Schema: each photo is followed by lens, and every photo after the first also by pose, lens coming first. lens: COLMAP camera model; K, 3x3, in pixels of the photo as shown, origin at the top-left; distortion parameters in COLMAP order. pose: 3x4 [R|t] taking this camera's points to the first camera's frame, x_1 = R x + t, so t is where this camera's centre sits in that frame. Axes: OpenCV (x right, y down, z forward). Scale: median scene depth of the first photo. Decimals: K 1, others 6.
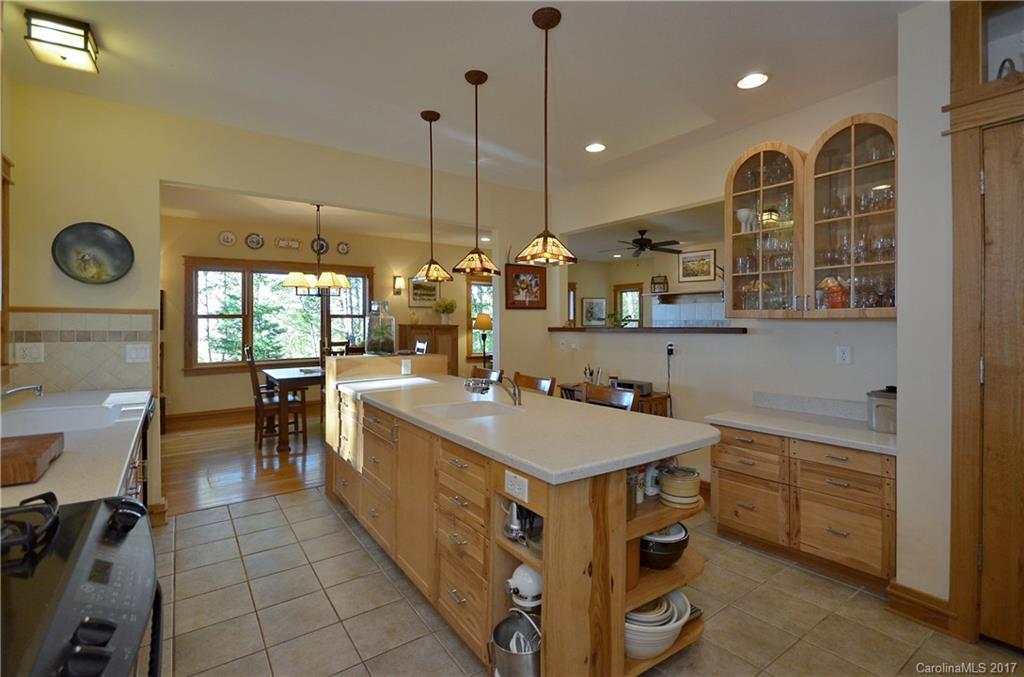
lens RADIAL K [[470.1, 0, 501.3], [0, 470.1, 325.0], [0, 0, 1]] dist [0.012655, 0.000988]
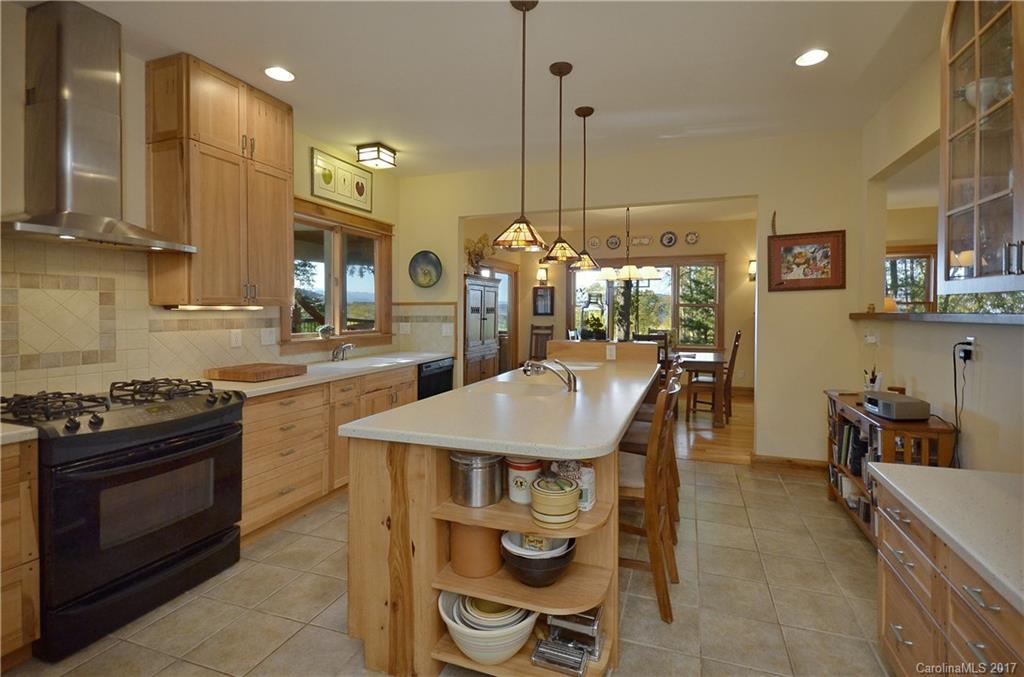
lens RADIAL K [[470.1, 0, 538.9], [0, 470.1, 307.9], [0, 0, 1]] dist [0.012655, 0.000988]
pose [[0.615286, -0.014941, -0.788162, 0.400356], [0.001789, 0.999844, -0.017558, 0.008100], [0.788302, 0.009393, 0.615217, 0.180659]]
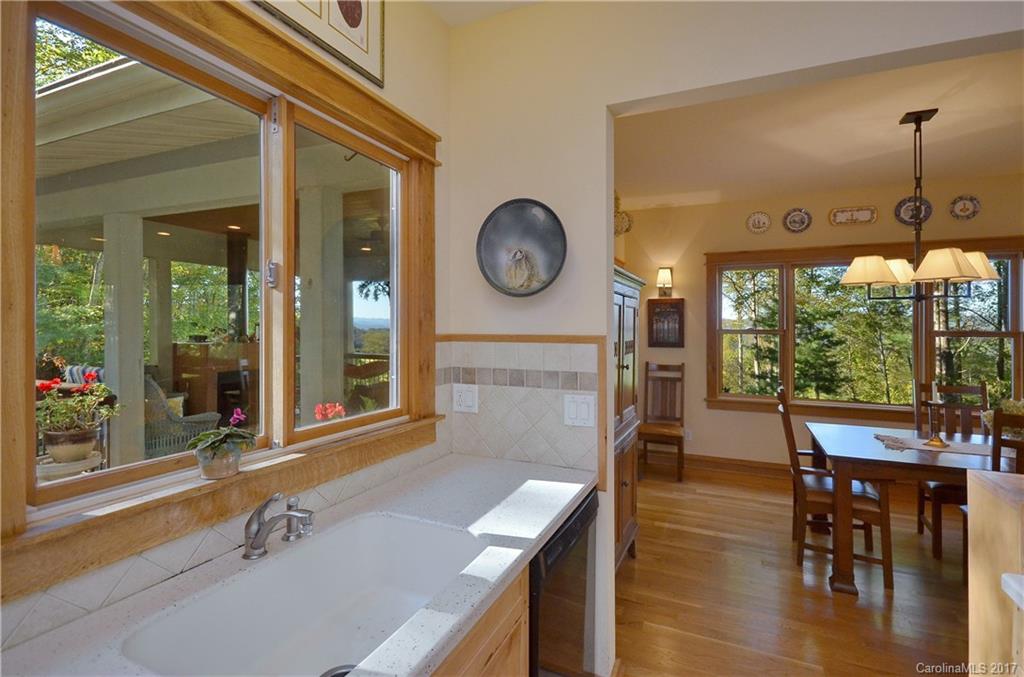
lens RADIAL K [[498.2, 0, 517.7], [0, 498.2, 337.9], [0, 0, 1]] dist [0.014393, 0.000982]
pose [[0.535712, 0.012907, -0.844302, -0.179701], [-0.005400, 0.999915, 0.011860, -0.023887], [0.844383, -0.001794, 0.535737, 0.380891]]
